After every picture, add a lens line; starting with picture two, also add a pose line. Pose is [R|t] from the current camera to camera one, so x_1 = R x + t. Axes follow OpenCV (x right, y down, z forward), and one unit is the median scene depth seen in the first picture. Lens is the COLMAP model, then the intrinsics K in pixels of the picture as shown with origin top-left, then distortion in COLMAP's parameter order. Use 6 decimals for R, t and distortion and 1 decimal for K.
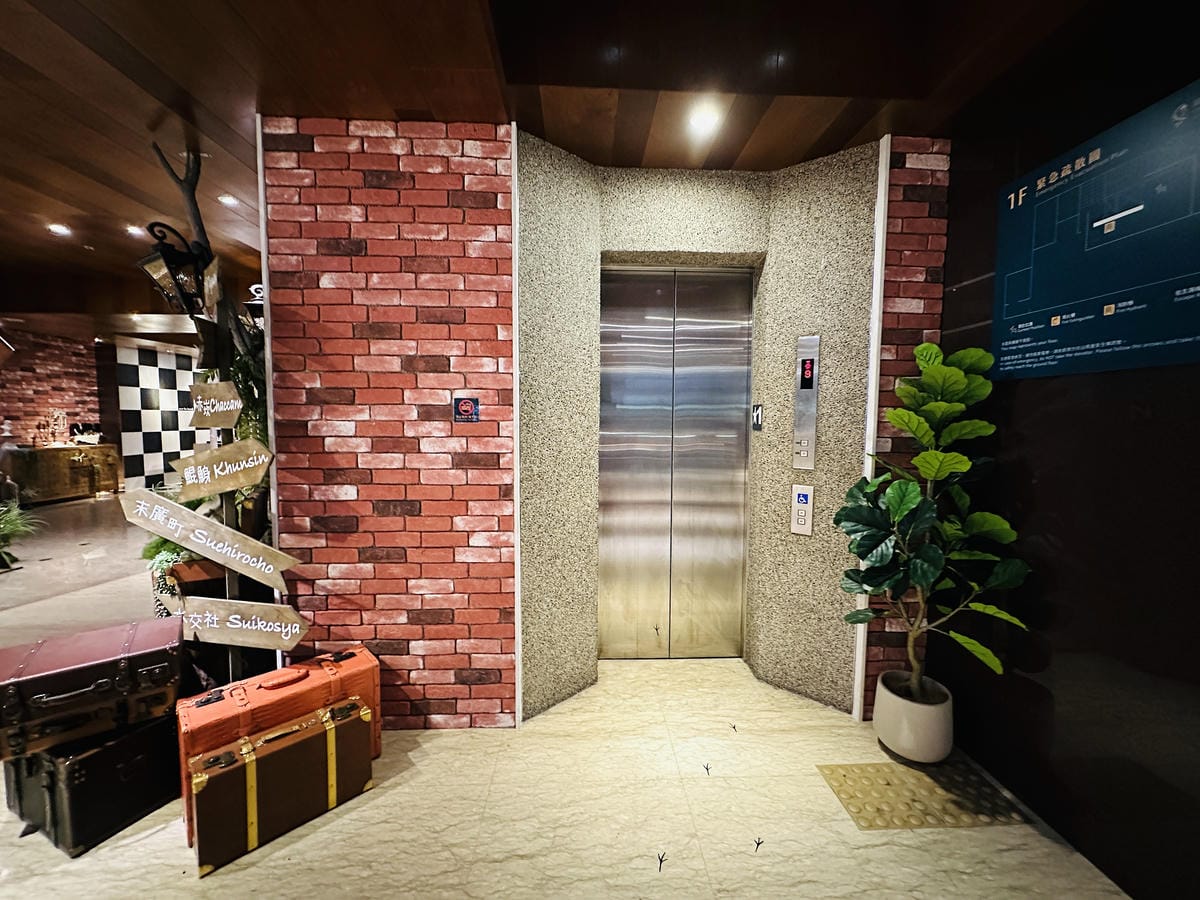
lens RADIAL K [[481.0, 0, 601.5], [0, 481.0, 447.6], [0, 0, 1]] dist [0.000604, 0.000060]
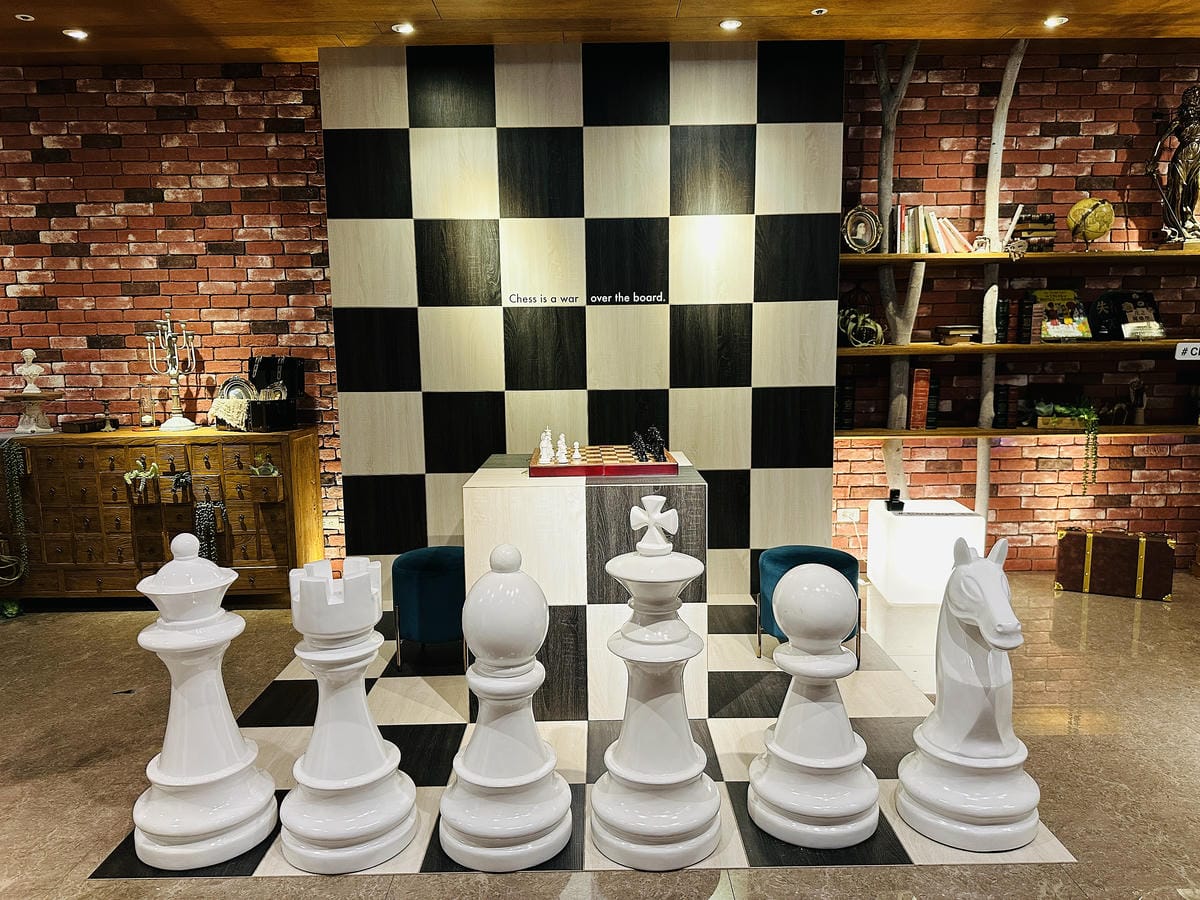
lens RADIAL K [[854.9, 0, 600.2], [0, 854.9, 449.4], [0, 0, 1]] dist [0.000701, -0.001058]
pose [[-0.029935, 0.126593, -0.991503, -0.557808], [-0.049196, 0.990559, 0.127958, -0.074452], [0.998340, 0.052608, -0.023425, 1.261584]]
